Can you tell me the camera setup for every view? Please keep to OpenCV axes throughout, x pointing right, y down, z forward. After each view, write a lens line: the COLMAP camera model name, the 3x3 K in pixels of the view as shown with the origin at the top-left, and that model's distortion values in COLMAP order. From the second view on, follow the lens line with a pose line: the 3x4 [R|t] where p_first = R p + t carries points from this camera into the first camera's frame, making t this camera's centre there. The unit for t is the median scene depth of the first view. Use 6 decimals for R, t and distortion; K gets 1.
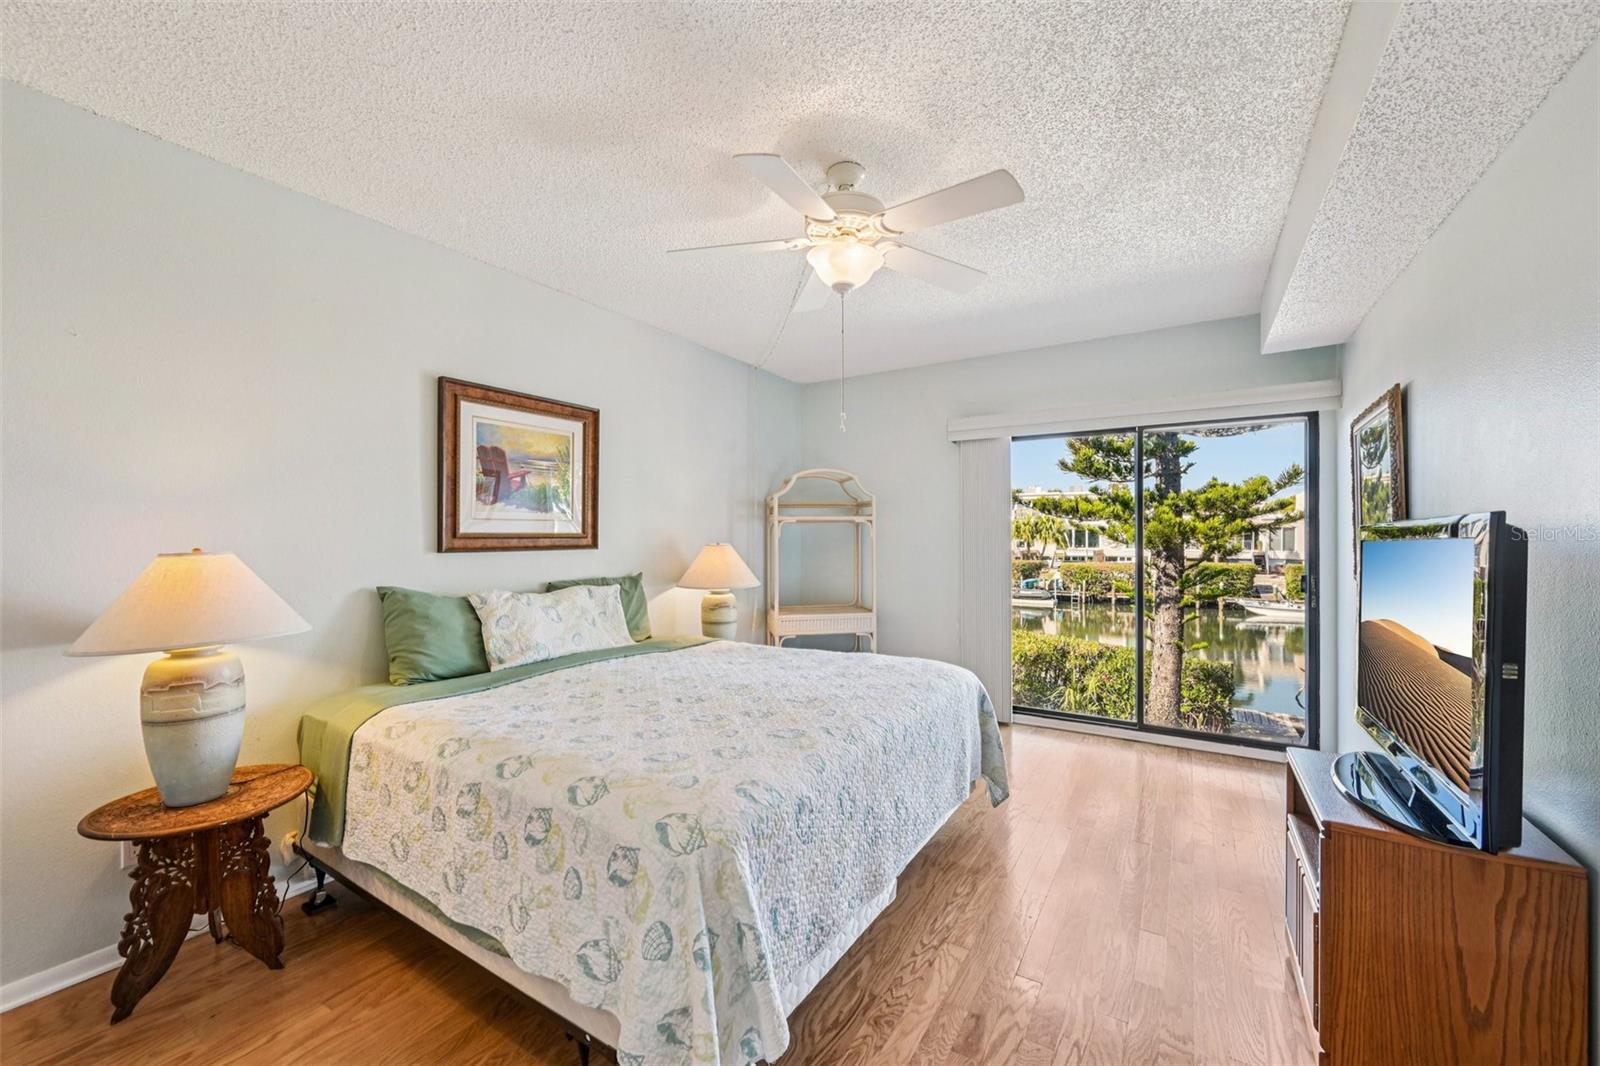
lens RADIAL K [[639.5, 0, 801.2], [0, 639.5, 545.6], [0, 0, 1]] dist [-0.003602, -0.000730]
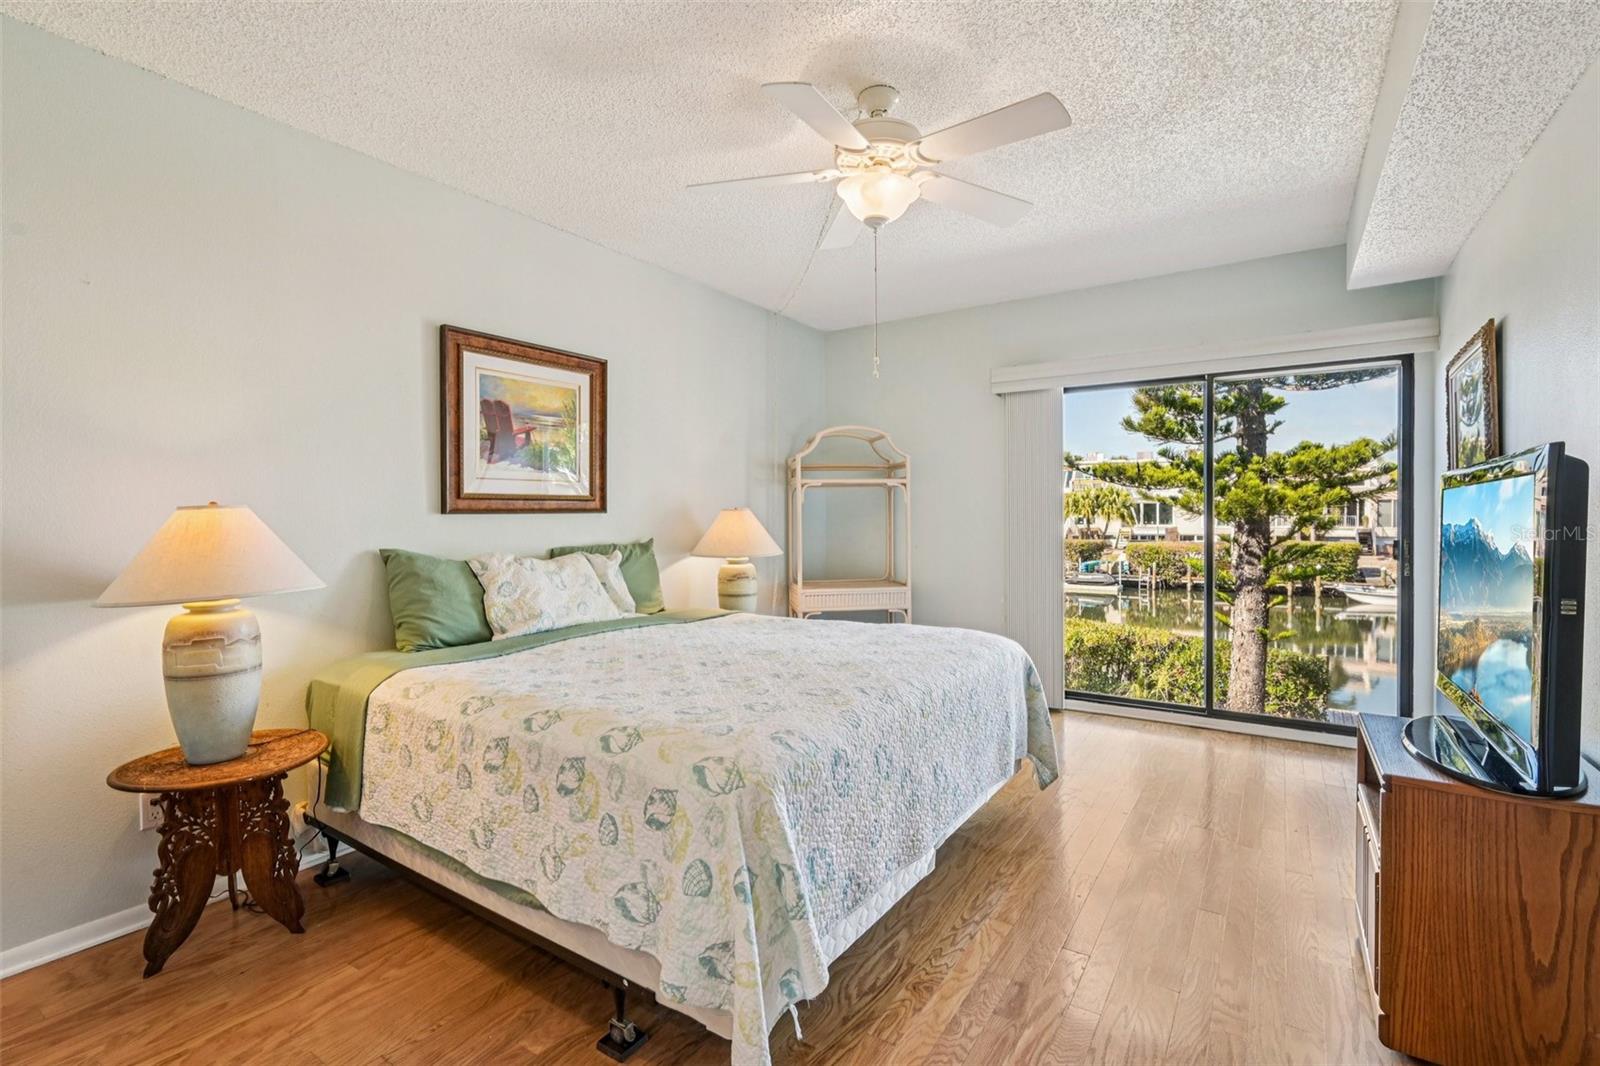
lens RADIAL K [[744.5, 0, 798.3], [0, 744.5, 535.8], [0, 0, 1]] dist [-0.004364, -0.001114]
pose [[0.999511, -0.003803, -0.031043, -0.013218], [0.004260, 0.999883, 0.014667, 0.029874], [0.030984, -0.014792, 0.999410, -0.074434]]
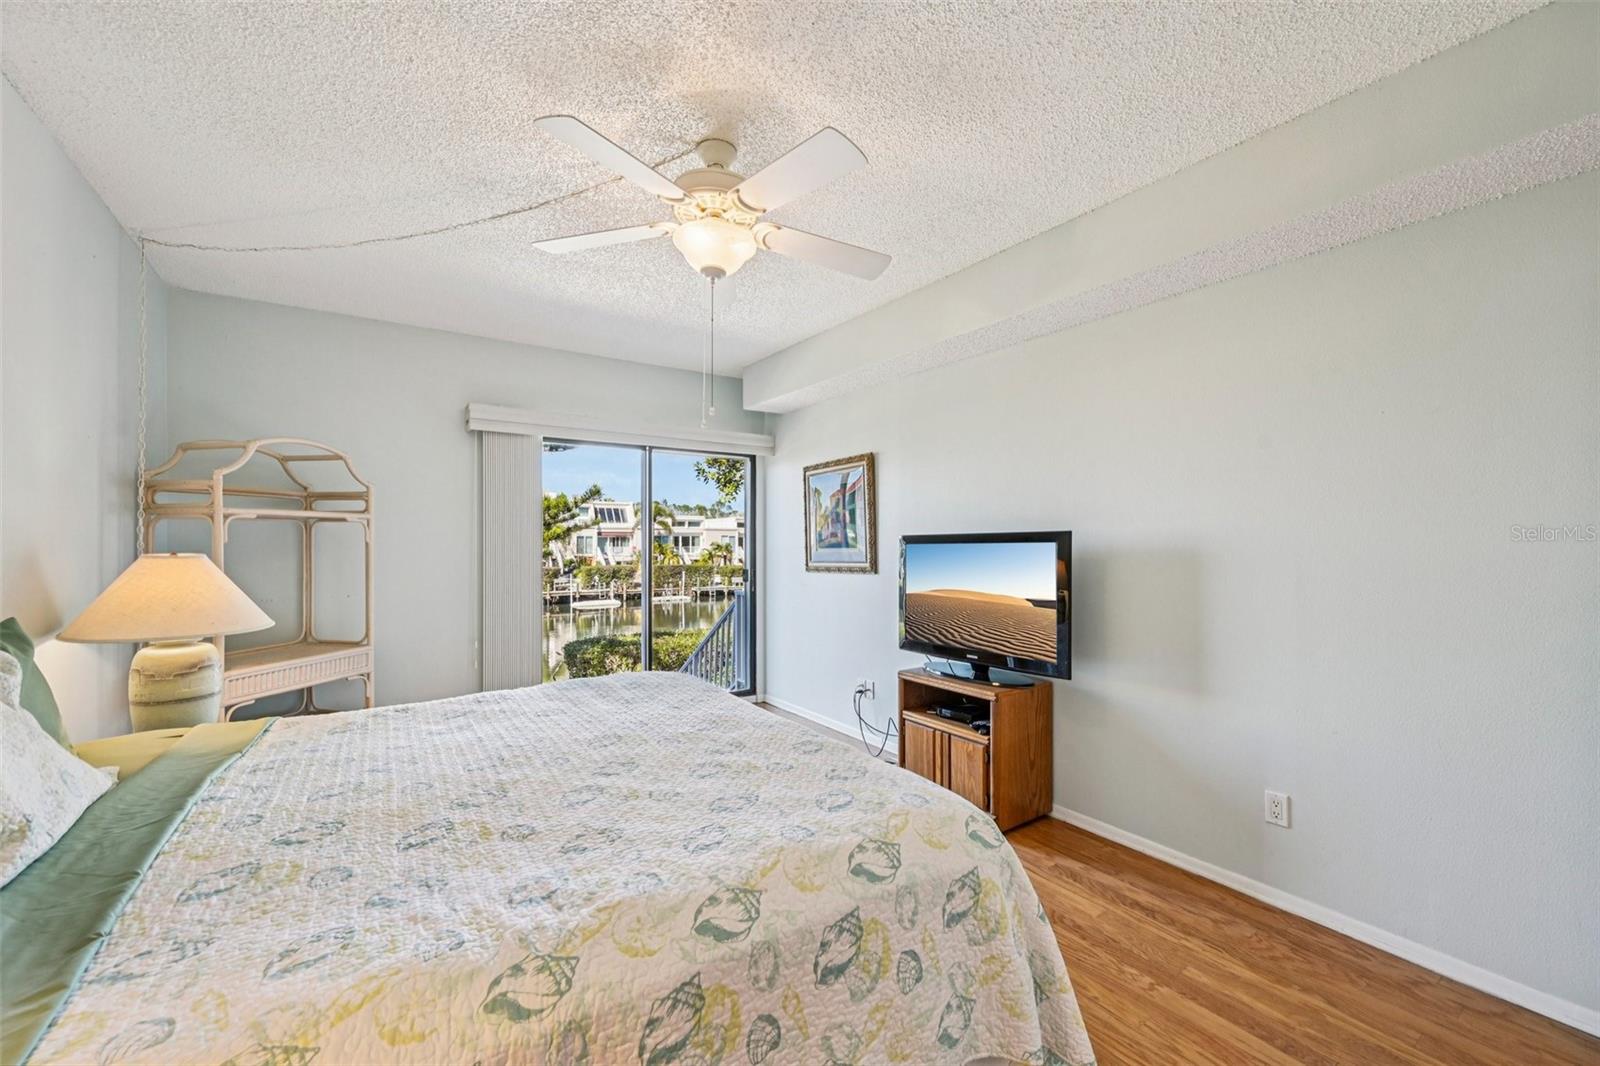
lens RADIAL K [[639.5, 0, 807.9], [0, 639.5, 546.9], [0, 0, 1]] dist [-0.003602, -0.000730]
pose [[0.396404, -0.006560, 0.918053, -0.605580], [0.013005, 0.999914, 0.001529, -0.004091], [-0.917984, 0.011333, 0.396456, 0.418980]]
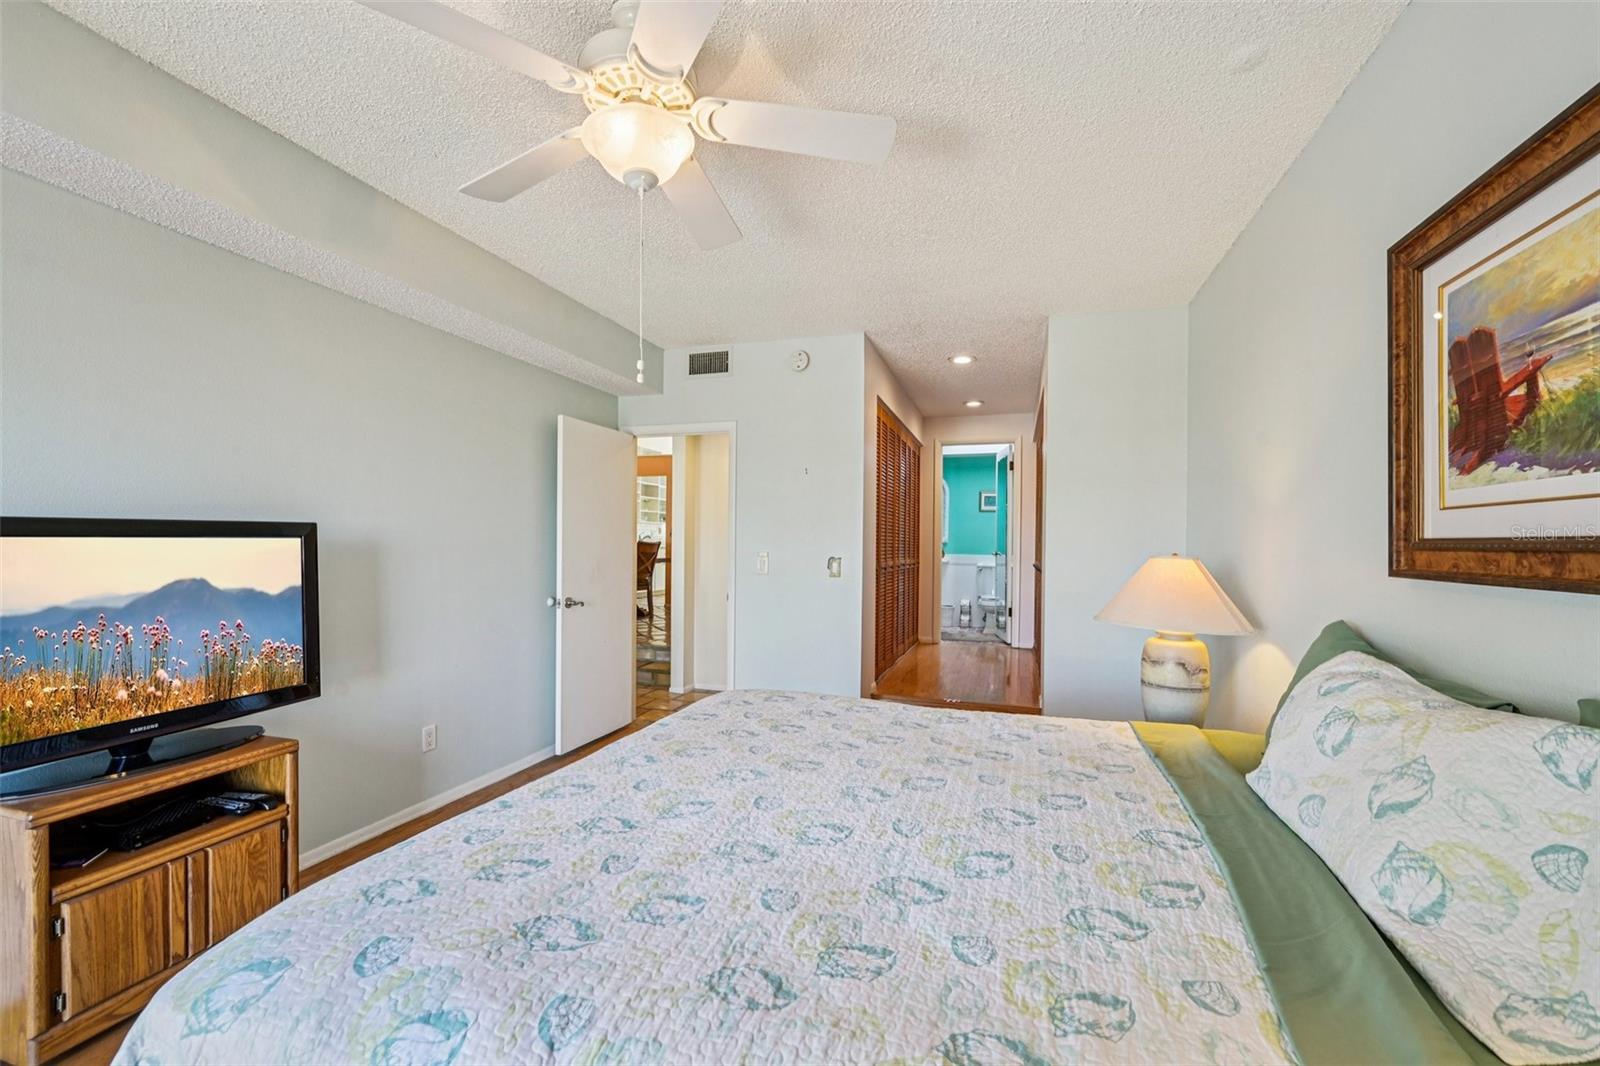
lens RADIAL K [[655.1, 0, 801.5], [0, 655.1, 548.1], [0, 0, 1]] dist [-0.001985, 0.000483]
pose [[-0.971898, -0.007655, -0.235277, 0.050527], [-0.013891, 0.999594, 0.024859, -0.020057], [0.234992, 0.027429, -0.971610, 1.444527]]
